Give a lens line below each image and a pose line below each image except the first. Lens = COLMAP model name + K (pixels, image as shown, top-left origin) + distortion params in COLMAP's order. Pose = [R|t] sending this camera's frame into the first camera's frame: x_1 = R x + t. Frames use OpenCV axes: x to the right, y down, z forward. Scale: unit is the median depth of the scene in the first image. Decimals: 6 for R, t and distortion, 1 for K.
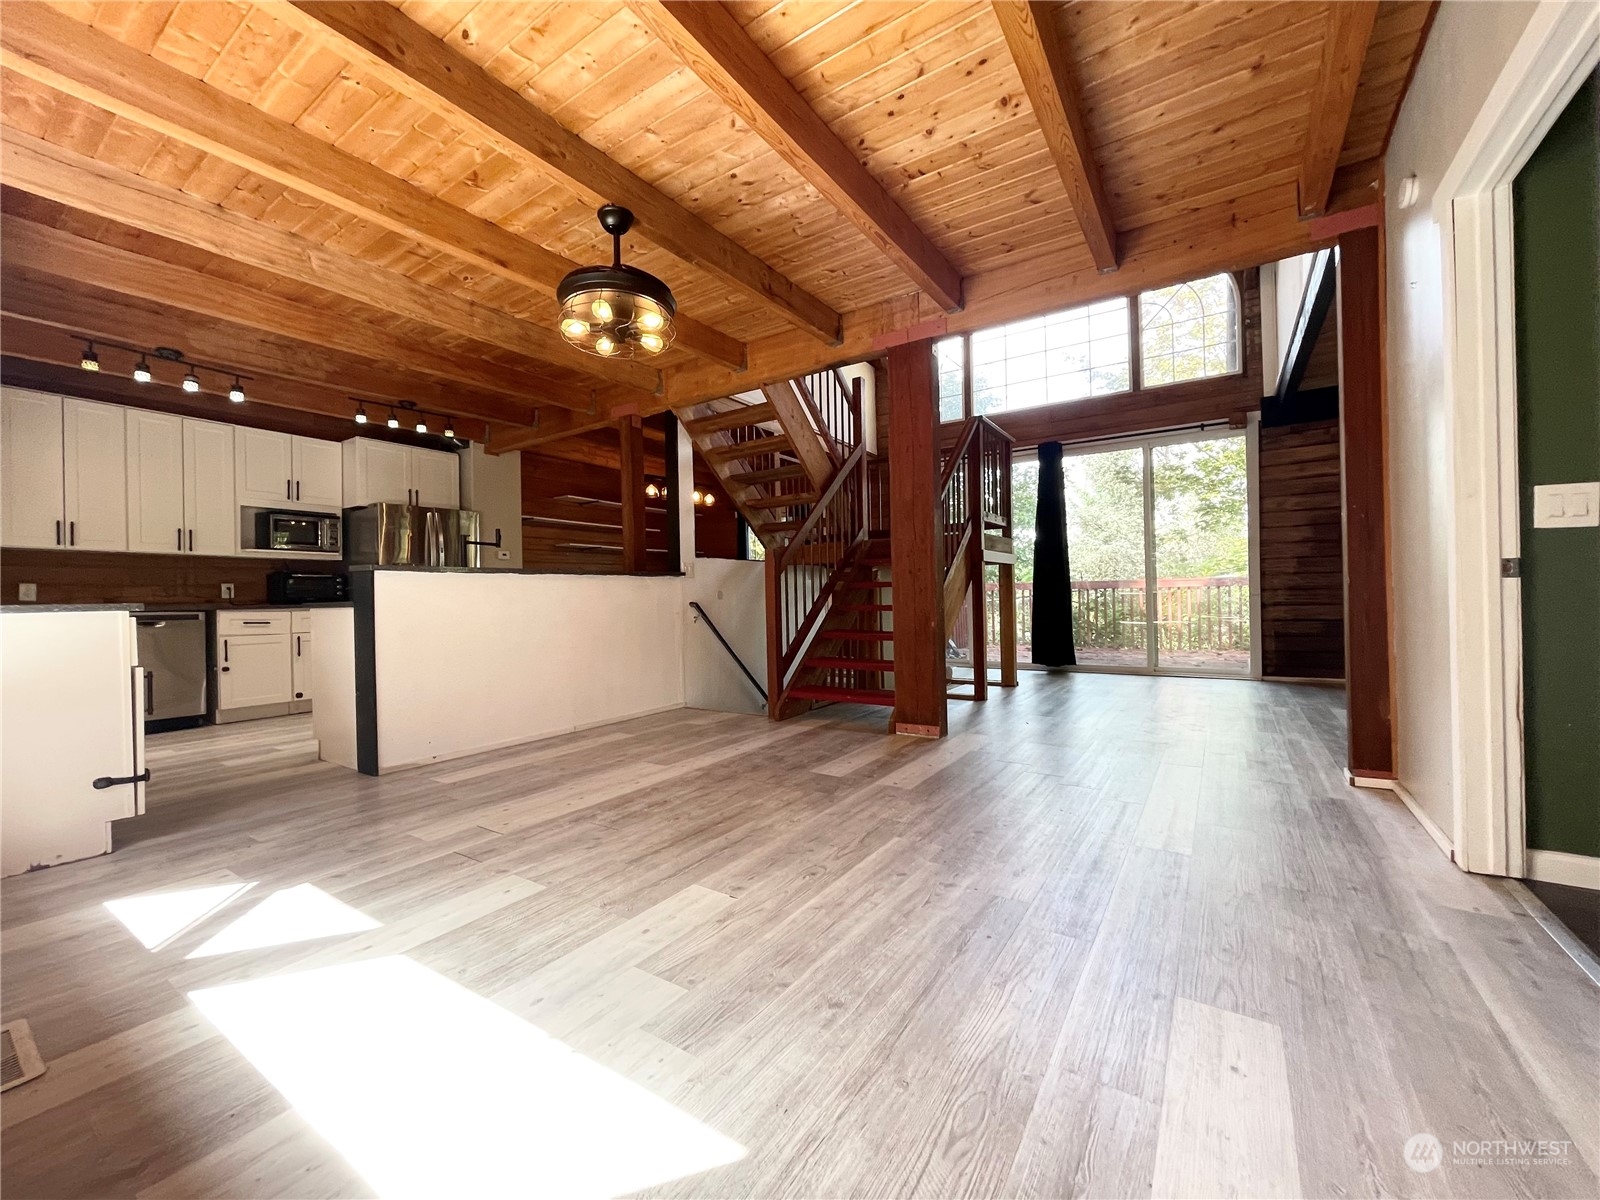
lens RADIAL K [[640.3, 0, 797.4], [0, 640.3, 596.5], [0, 0, 1]] dist [-0.002562, -0.000094]
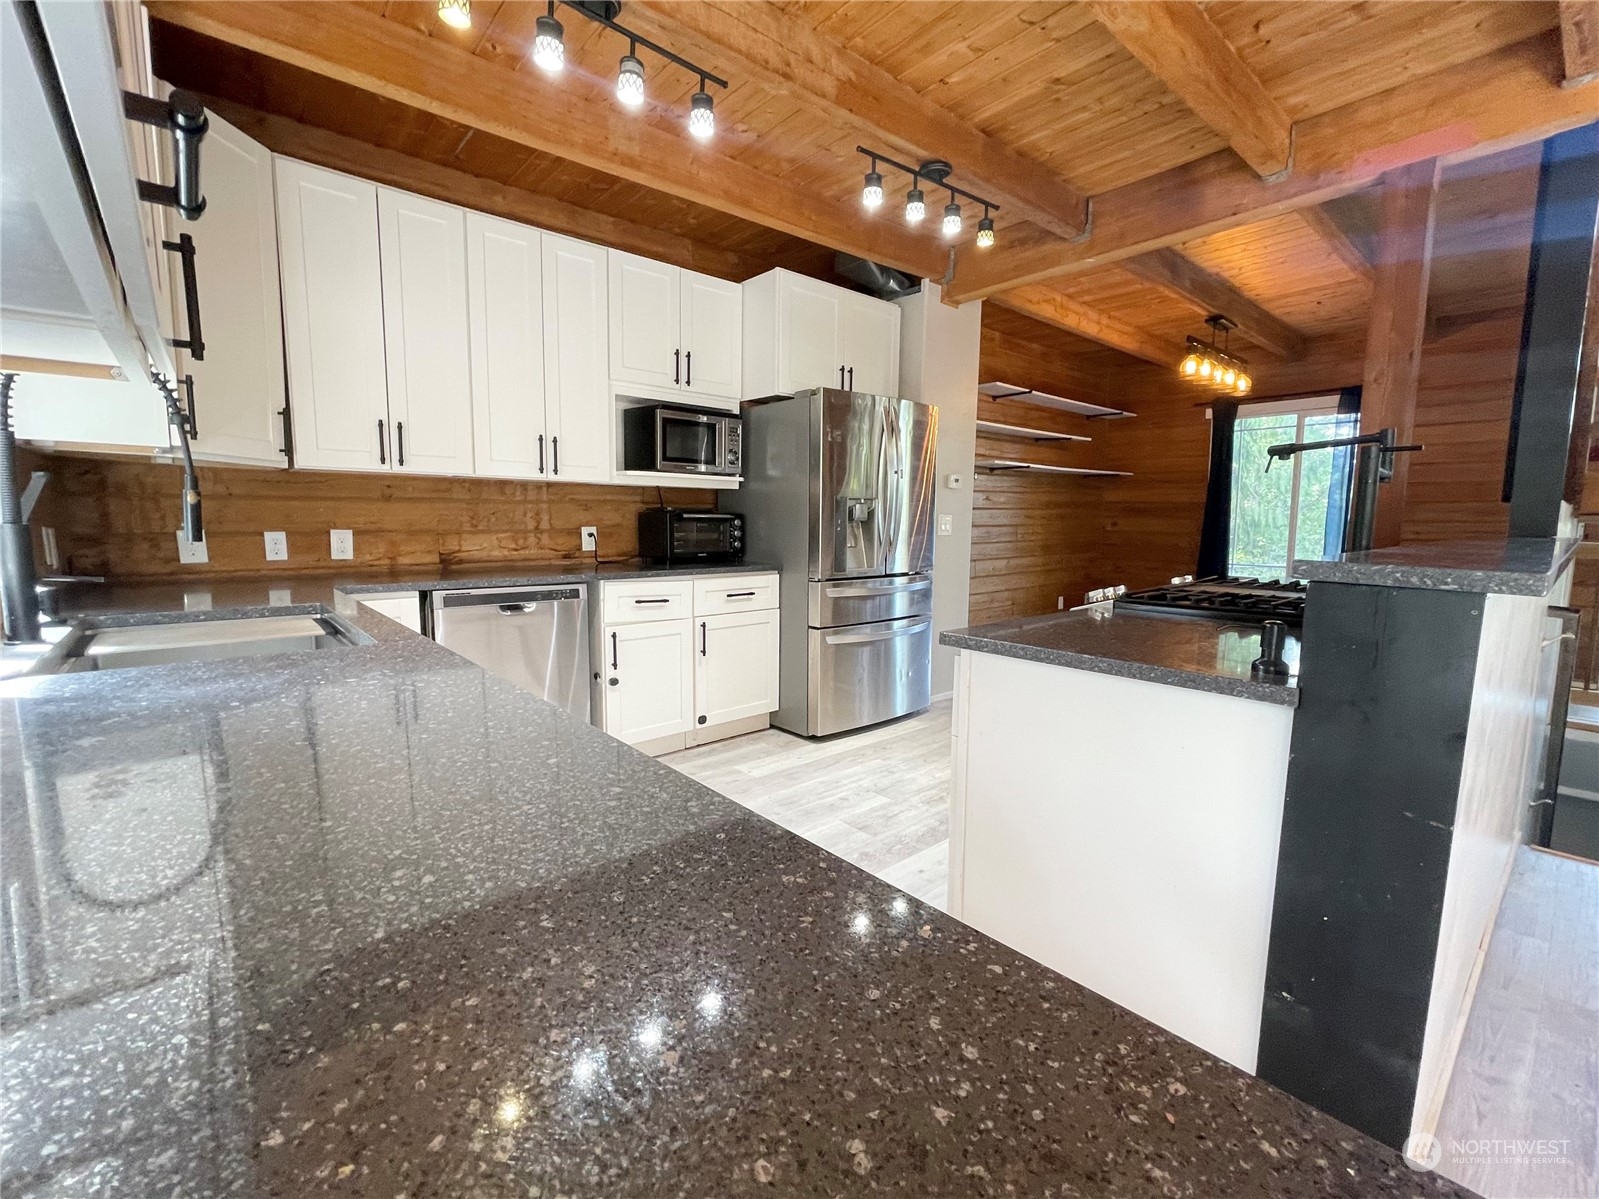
lens RADIAL K [[686.4, 0, 795.2], [0, 686.4, 596.8], [0, 0, 1]] dist [-0.000467, -0.000709]
pose [[0.962921, 0.056487, -0.263802, -0.492148], [-0.025463, 0.992499, 0.119575, -0.035334], [0.268578, -0.108424, 0.957136, 0.389457]]
